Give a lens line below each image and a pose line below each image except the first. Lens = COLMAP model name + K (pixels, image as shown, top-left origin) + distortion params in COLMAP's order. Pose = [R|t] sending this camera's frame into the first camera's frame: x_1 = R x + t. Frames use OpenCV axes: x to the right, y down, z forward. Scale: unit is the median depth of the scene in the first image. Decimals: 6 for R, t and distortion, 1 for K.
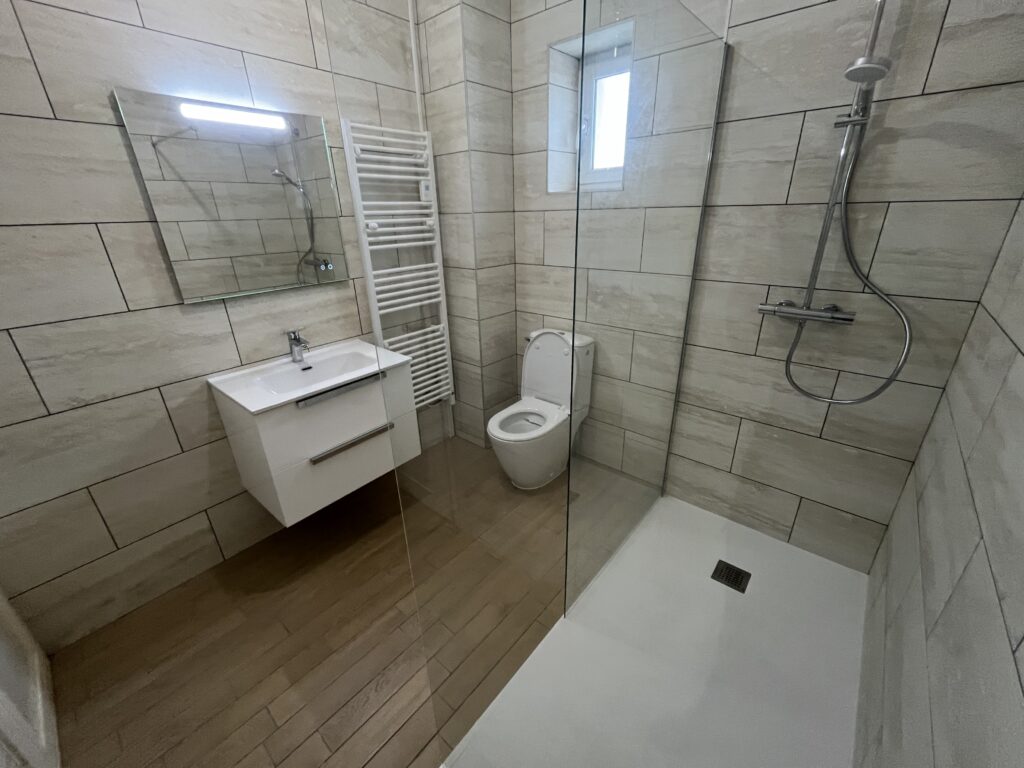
lens RADIAL K [[415.4, 0, 513.1], [0, 415.4, 384.5], [0, 0, 1]] dist [-0.004195, -0.000225]
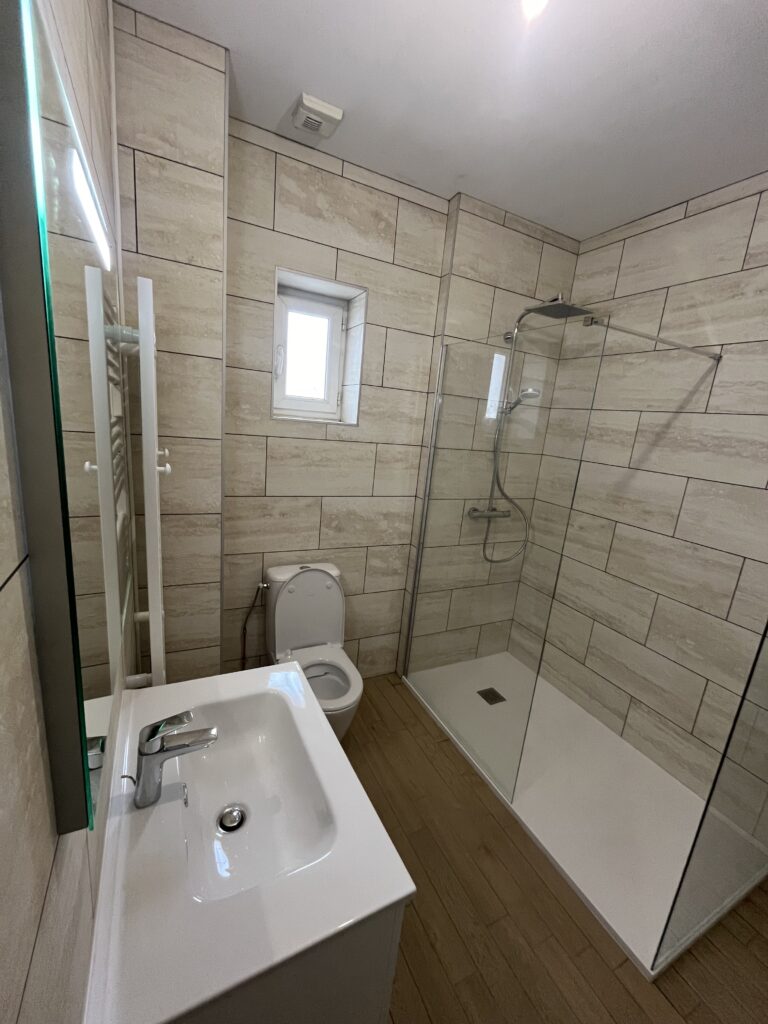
lens RADIAL K [[415.4, 0, 382.5], [0, 415.4, 512.2], [0, 0, 1]] dist [-0.004195, -0.000225]
pose [[0.382412, -0.148366, 0.912002, -0.681095], [0.256425, 0.965295, 0.049515, -0.262411], [-0.887698, 0.214925, 0.407186, 0.498892]]
